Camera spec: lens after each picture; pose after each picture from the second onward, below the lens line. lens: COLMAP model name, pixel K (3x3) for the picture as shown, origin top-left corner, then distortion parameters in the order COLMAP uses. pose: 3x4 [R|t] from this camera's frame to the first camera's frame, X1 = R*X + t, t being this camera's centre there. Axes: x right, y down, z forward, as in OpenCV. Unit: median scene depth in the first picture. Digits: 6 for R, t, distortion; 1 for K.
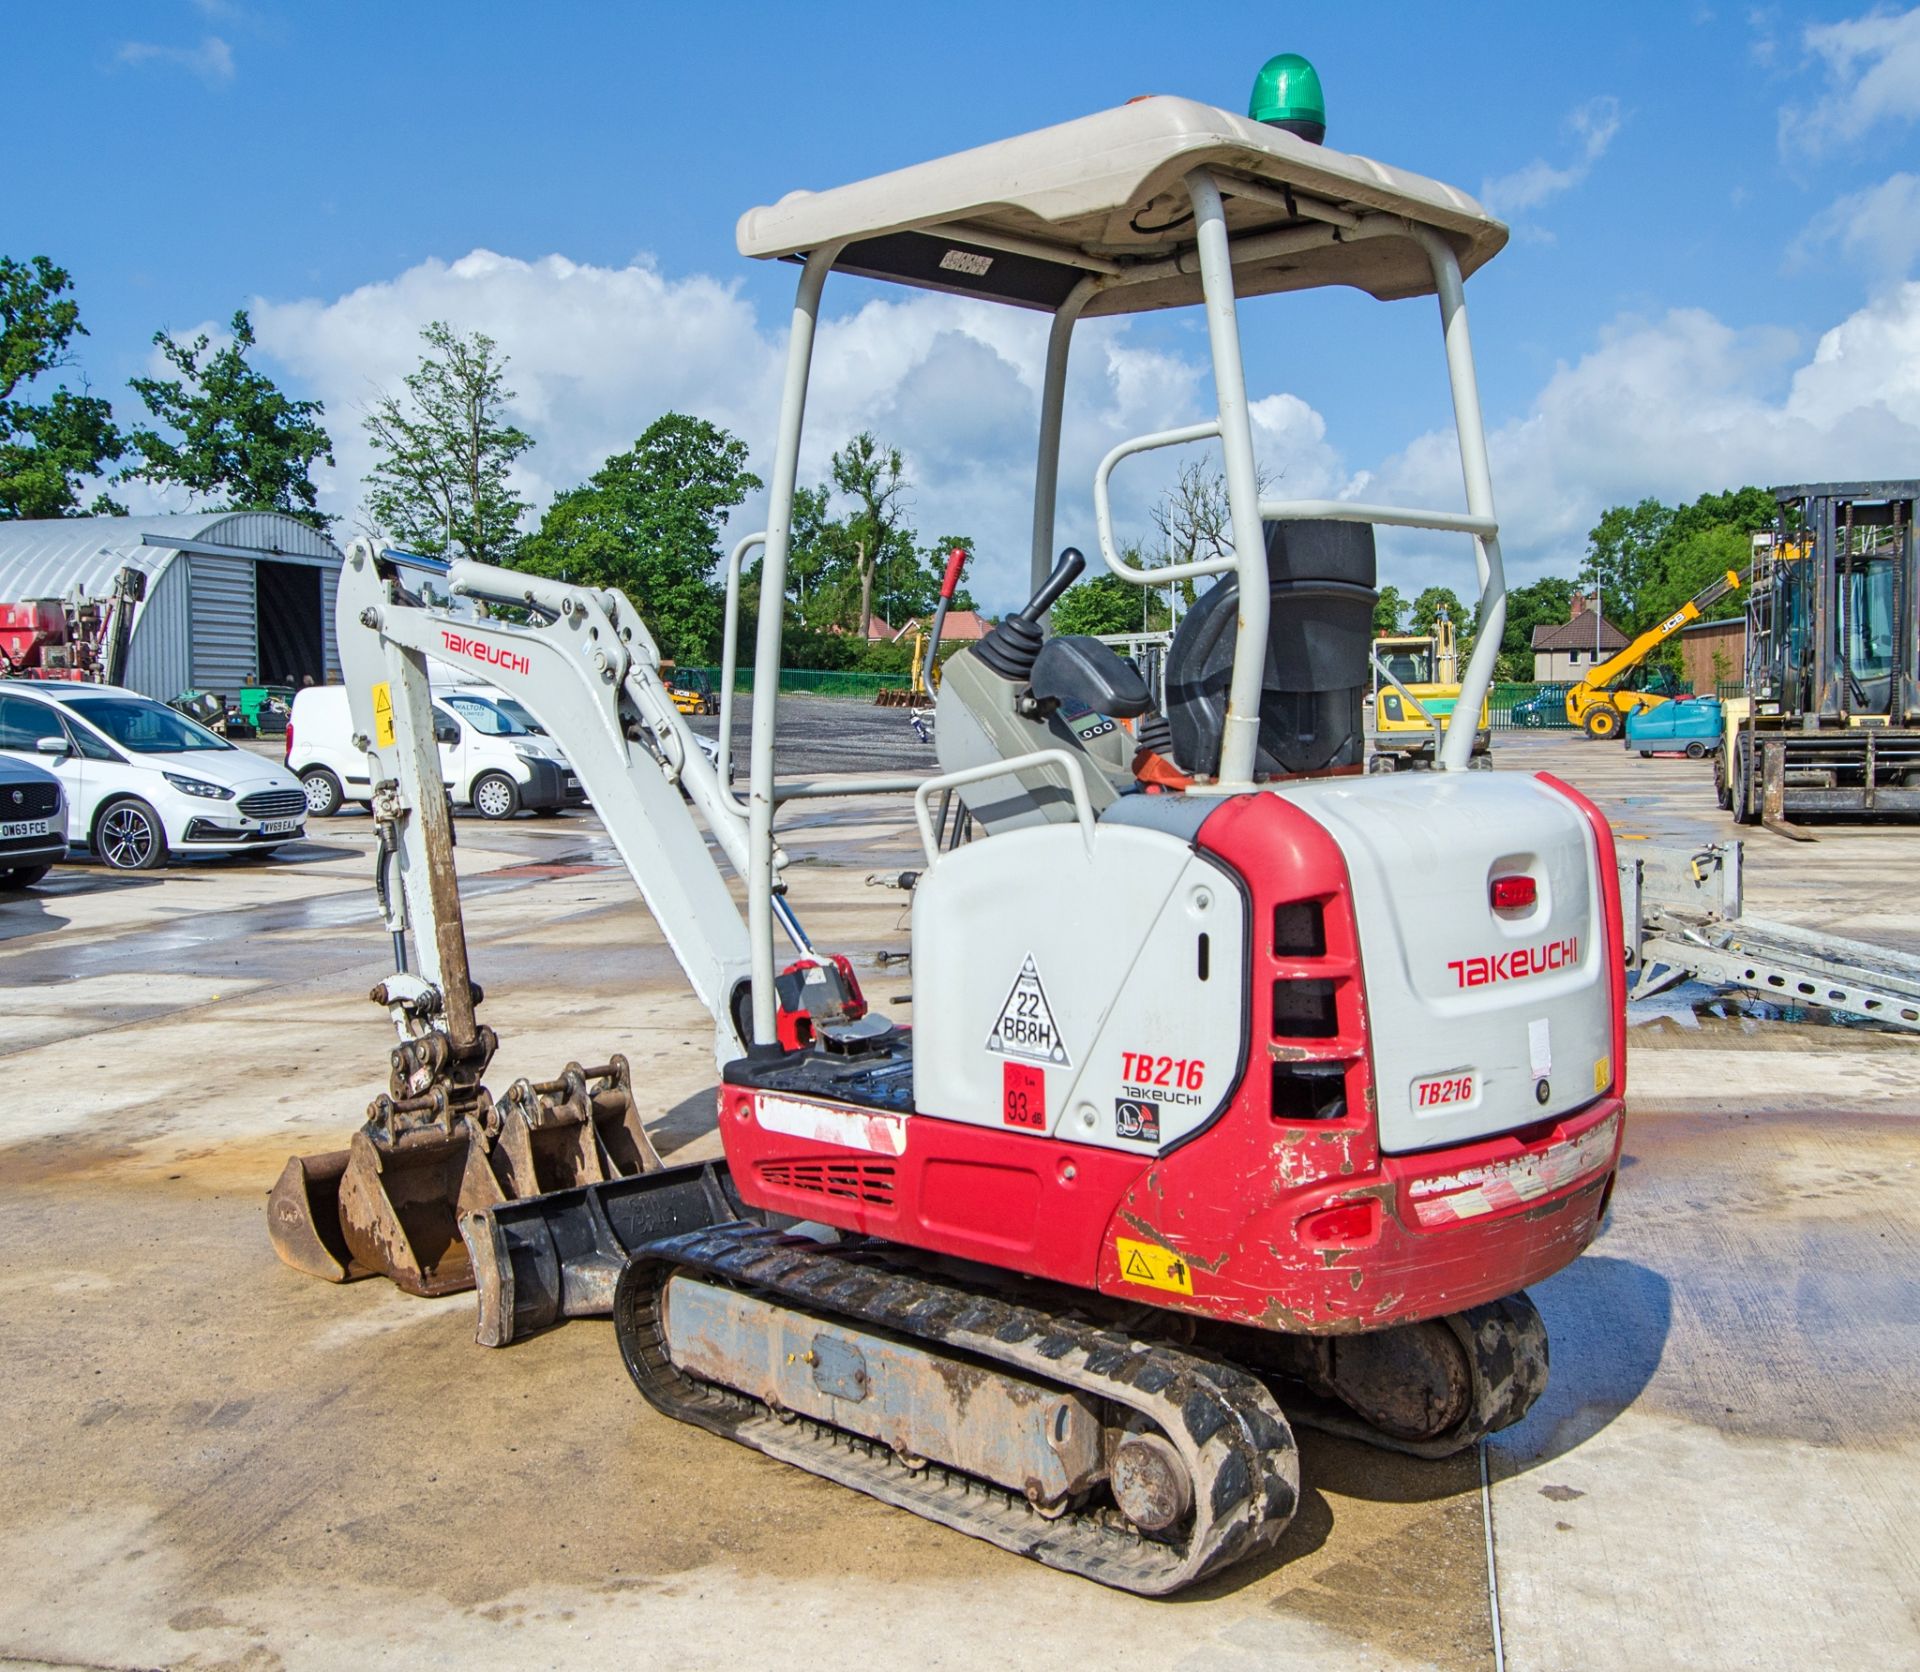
lens RADIAL K [[2012.6, 0, 945.5], [0, 2012.6, 856.1], [0, 0, 1]] dist [-0.008962, 0.000000]
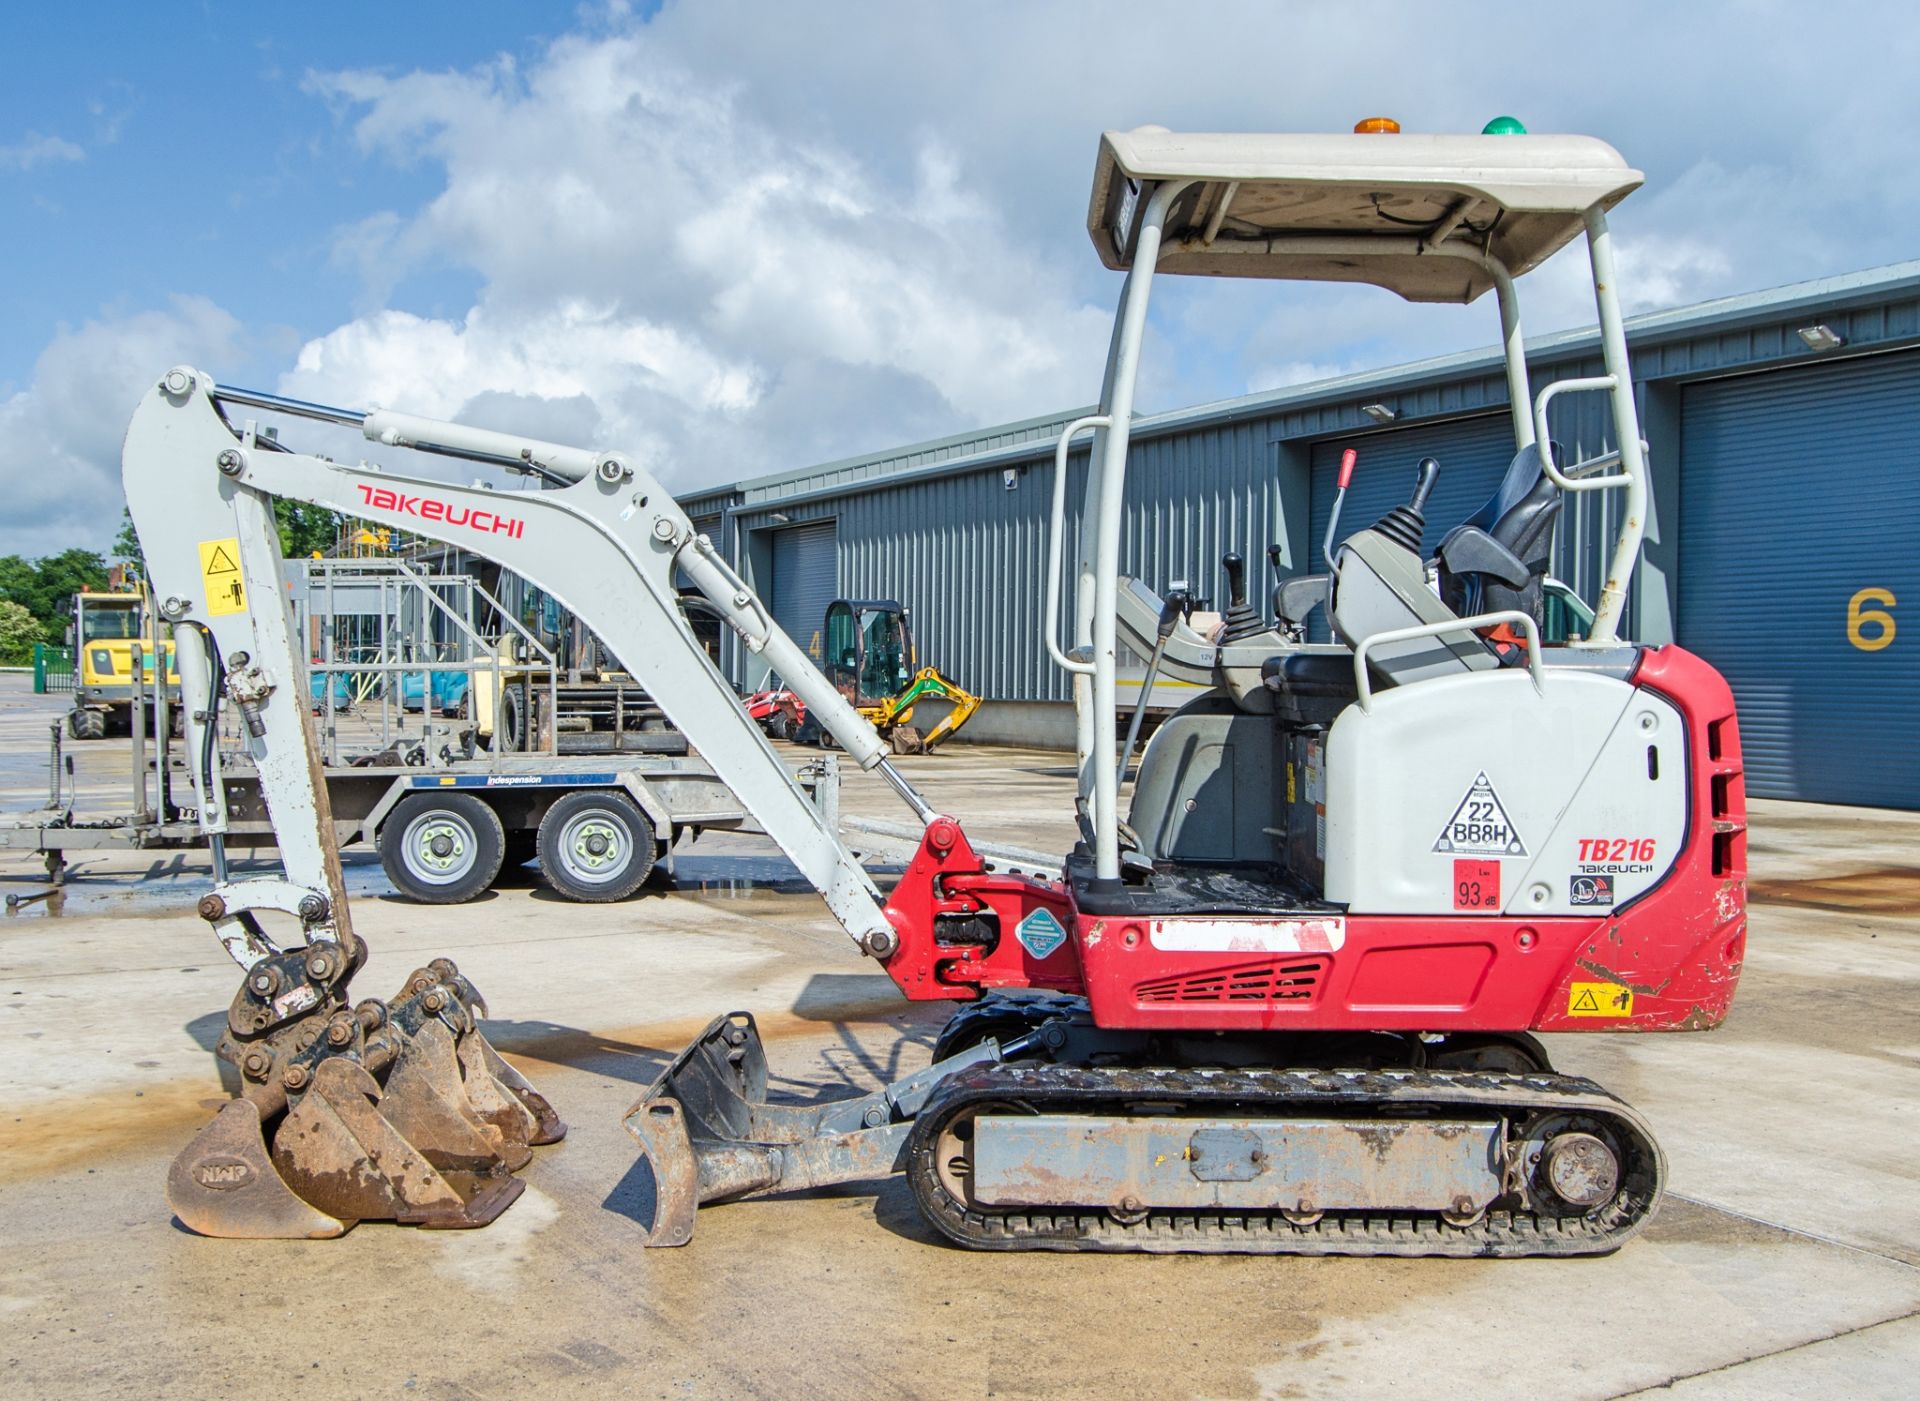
lens RADIAL K [[1827.6, 0, 954.3], [0, 1827.6, 710.2], [0, 0, 1]] dist [-0.013702, 0.000000]
pose [[0.727457, 0.007960, 0.686108, -0.150733], [0.030714, 0.998553, -0.044150, 0.007682], [-0.685466, 0.053190, 0.726159, 0.059209]]
